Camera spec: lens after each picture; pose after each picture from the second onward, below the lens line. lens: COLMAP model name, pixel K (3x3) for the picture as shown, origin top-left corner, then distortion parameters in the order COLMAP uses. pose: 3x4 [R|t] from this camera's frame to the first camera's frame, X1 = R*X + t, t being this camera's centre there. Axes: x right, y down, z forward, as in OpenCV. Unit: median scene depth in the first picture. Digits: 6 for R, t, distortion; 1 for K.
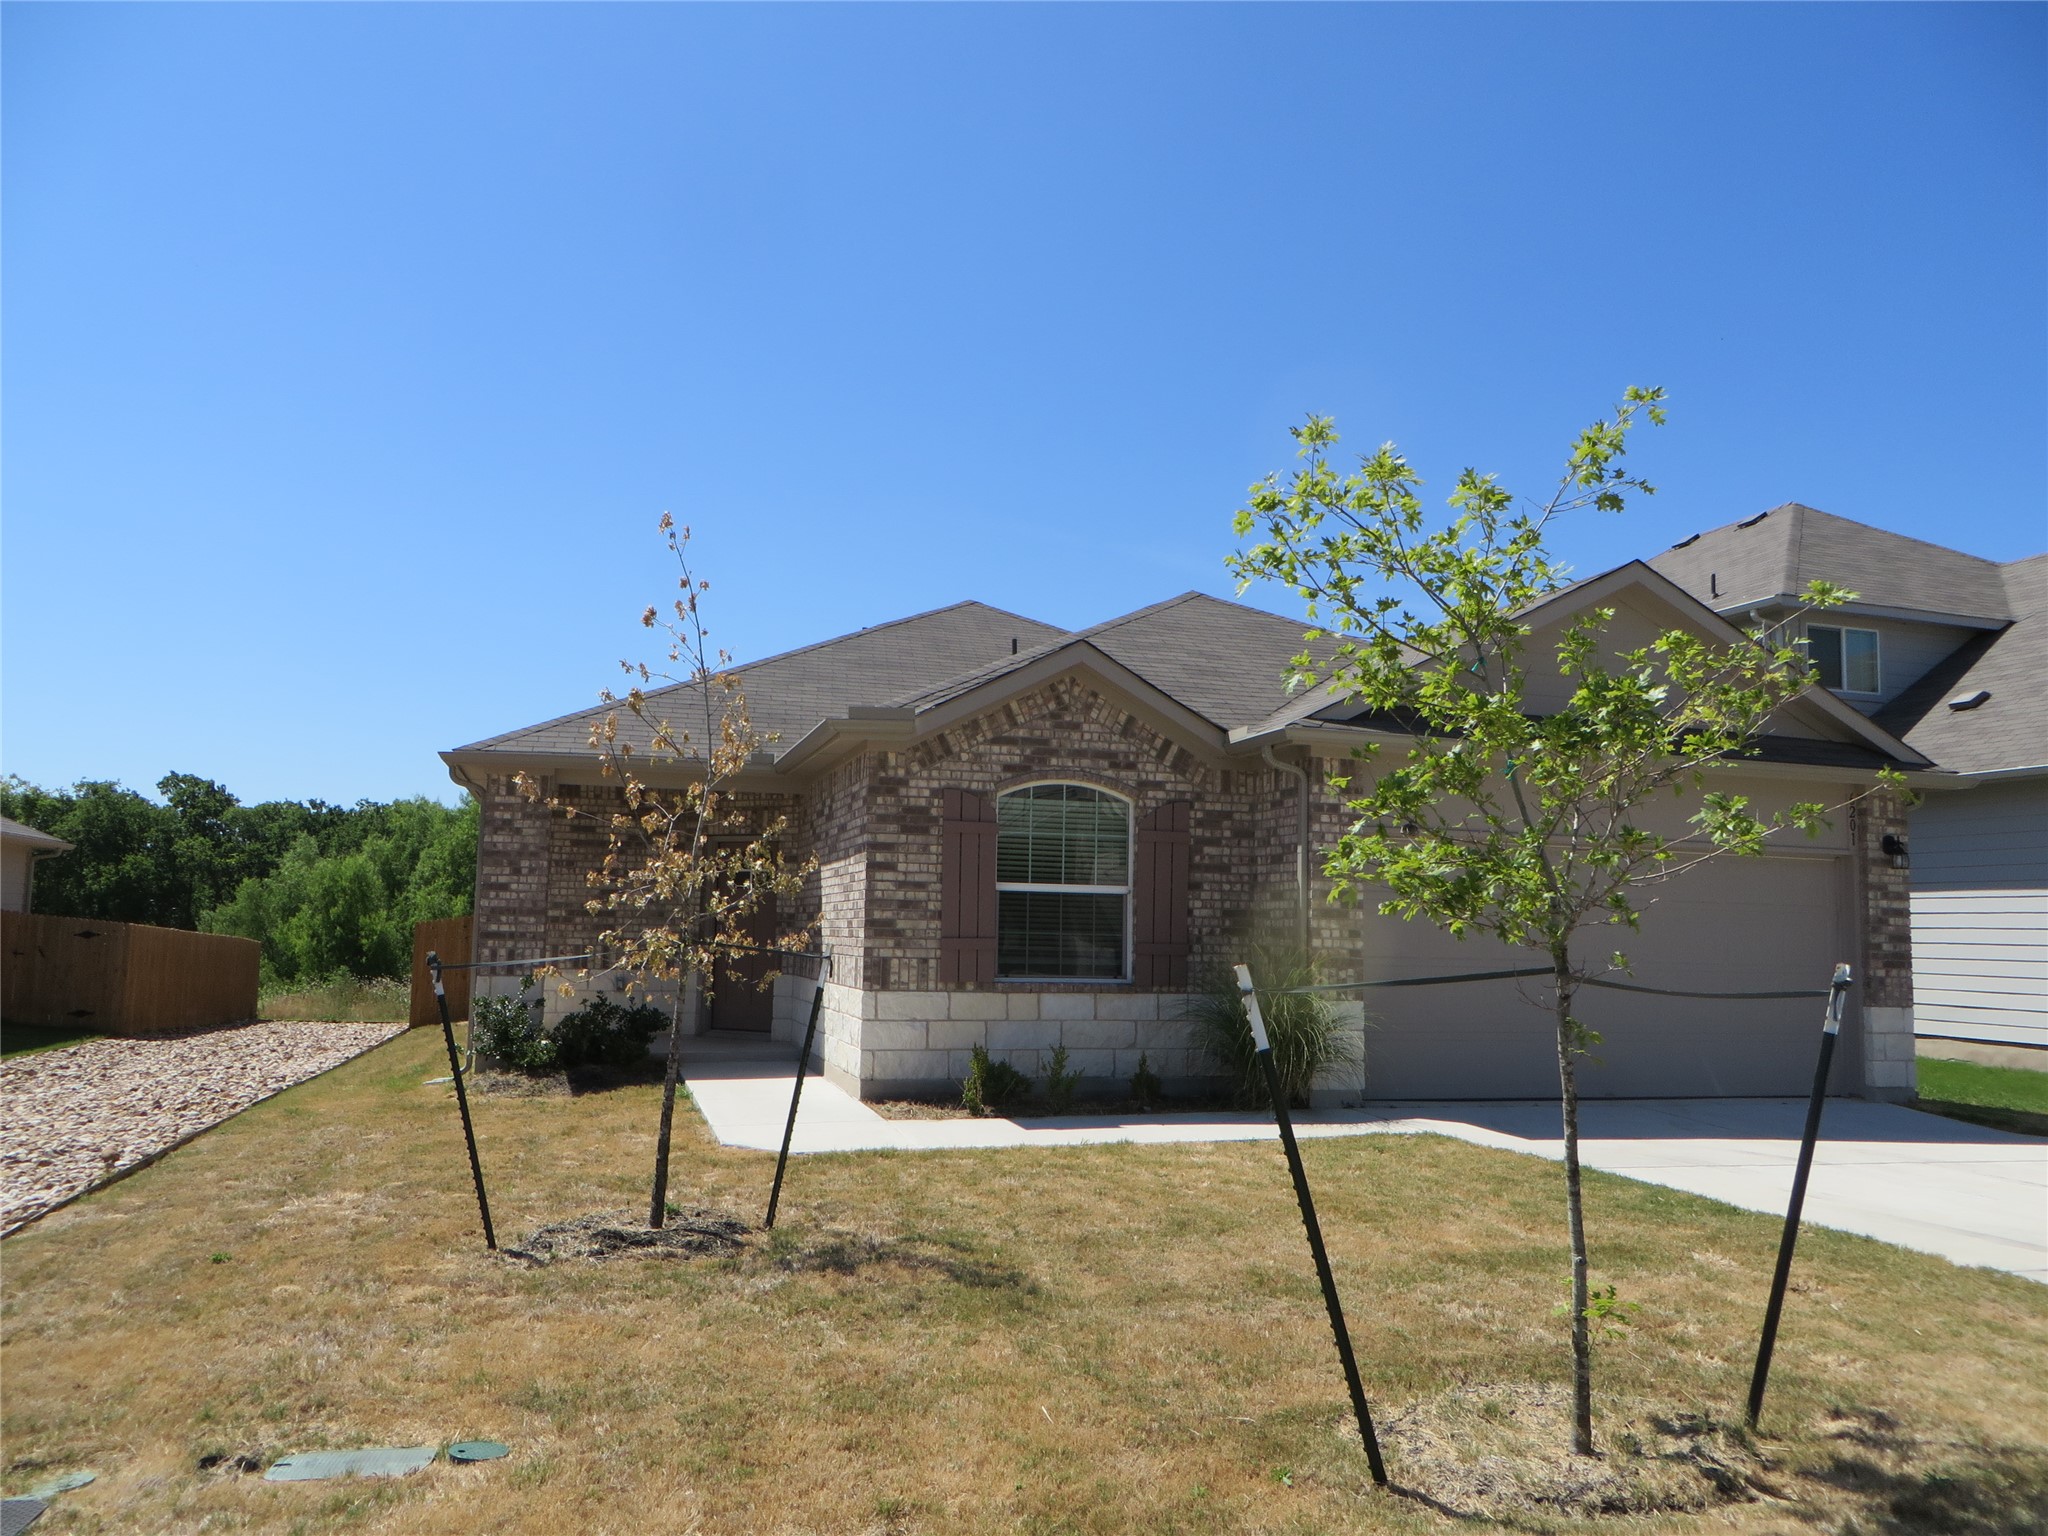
lens RADIAL K [[1536.4, 0, 1024.0], [0, 1536.4, 768.0], [0, 0, 1]] dist [-0.004177, 0.001887]
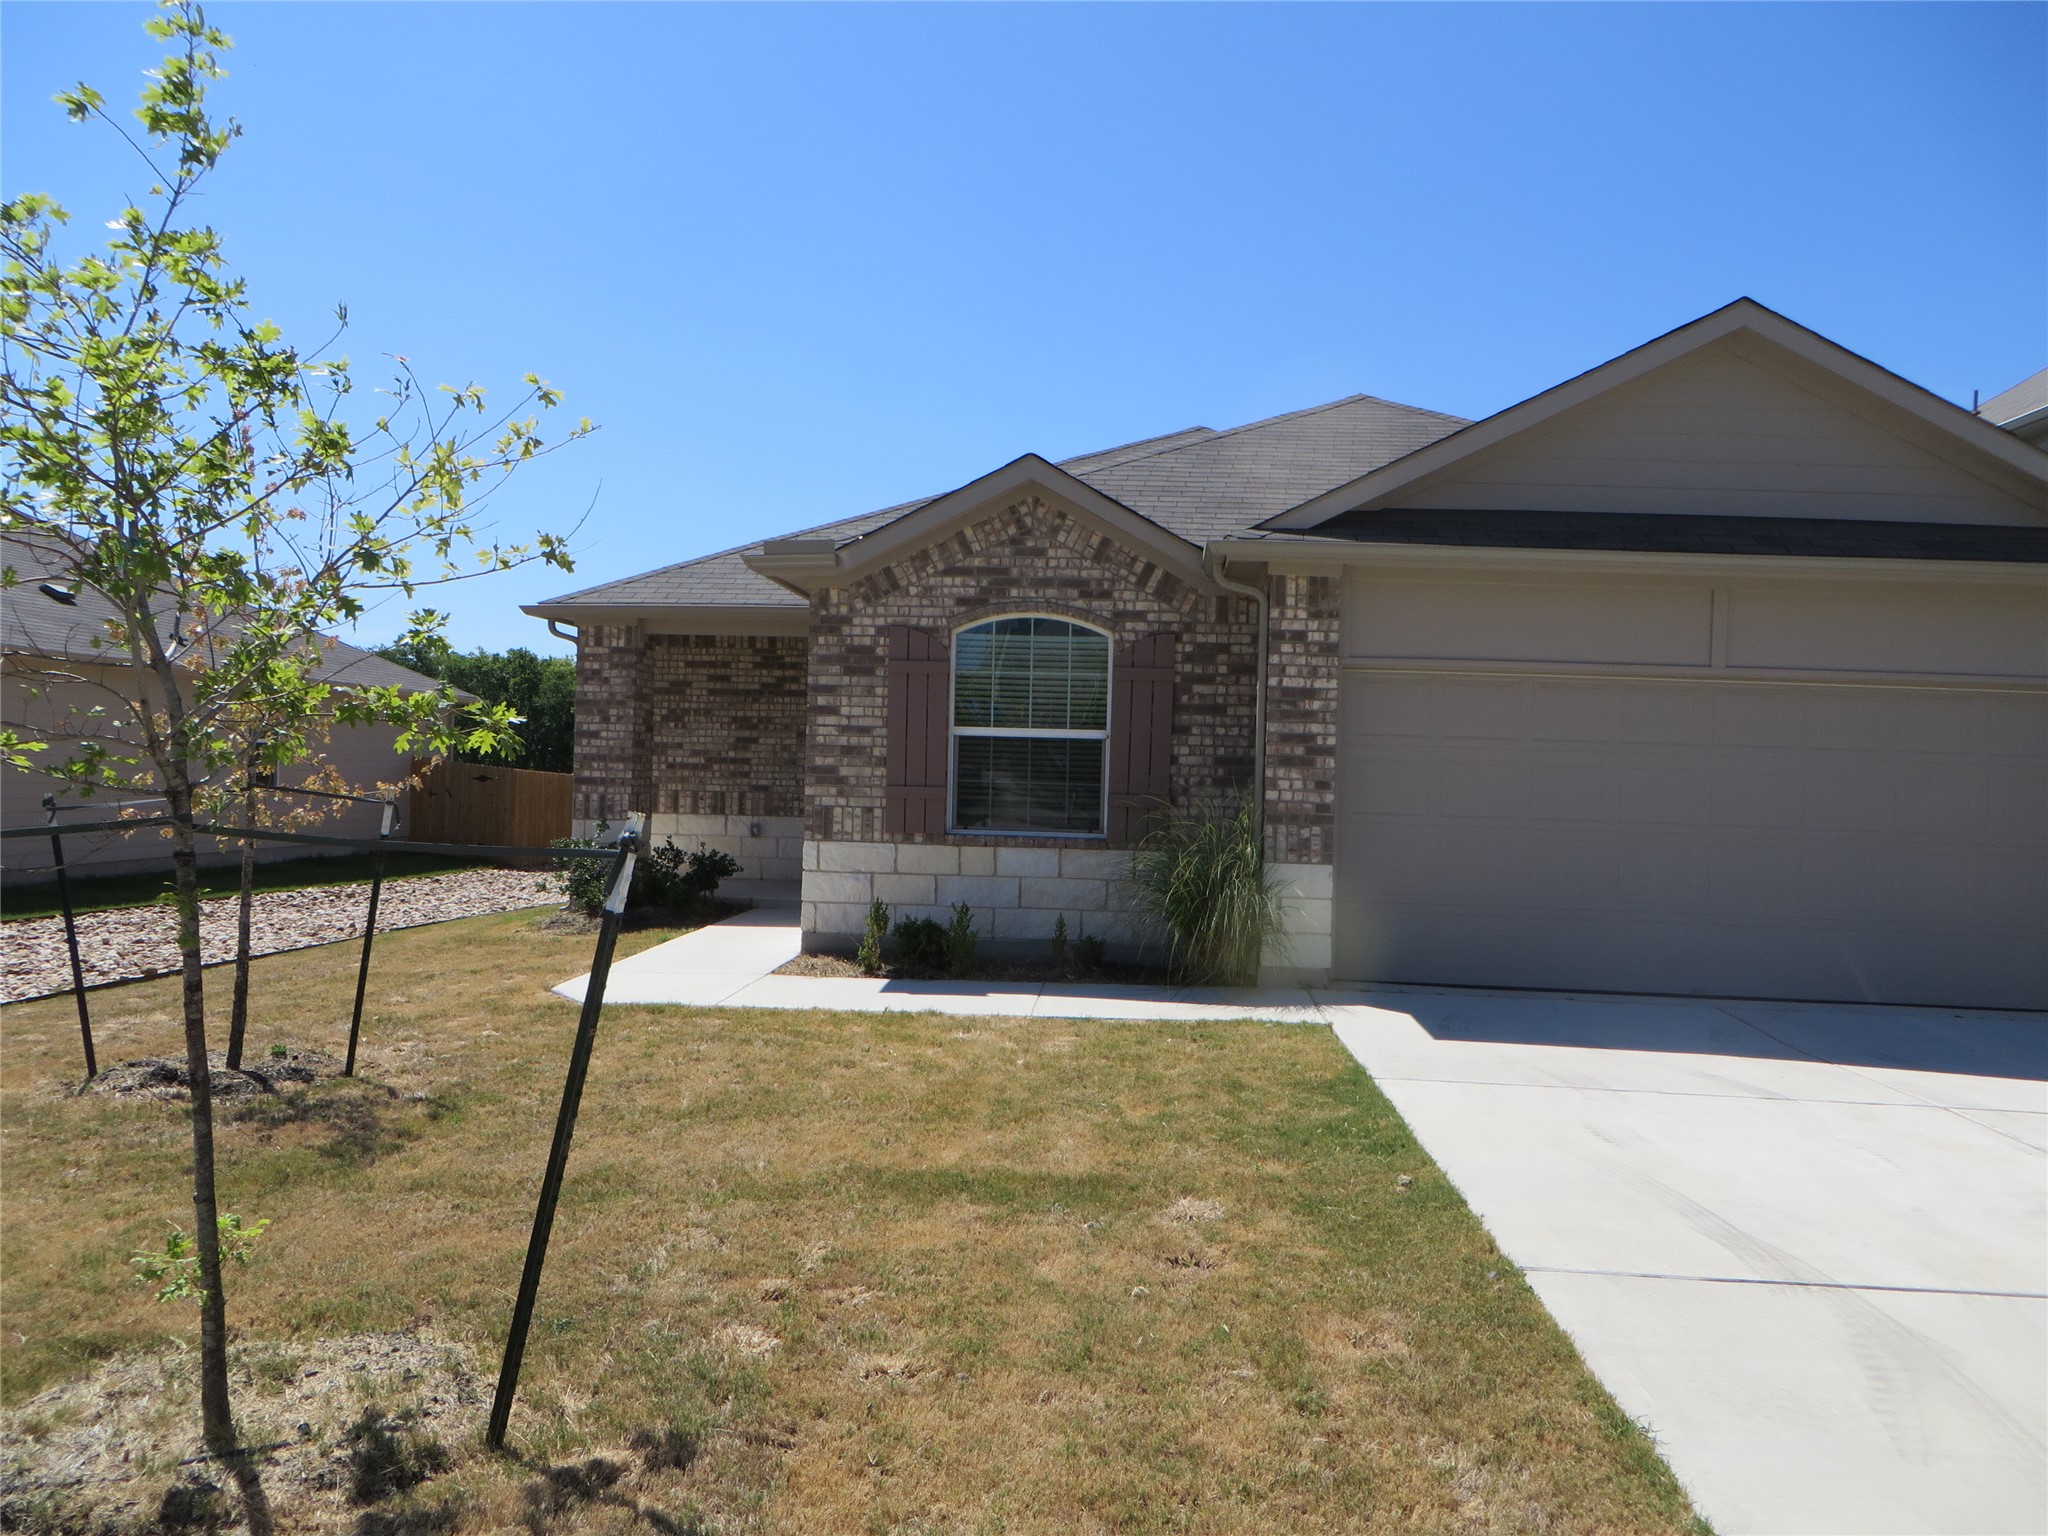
lens RADIAL K [[1536.4, 0, 1024.0], [0, 1536.4, 768.0], [0, 0, 1]] dist [-0.004177, 0.001887]
pose [[0.935065, 0.004196, -0.354451, 0.343363], [0.029682, 0.995492, 0.090087, 0.017145], [0.353231, -0.094758, 0.930725, 0.153179]]
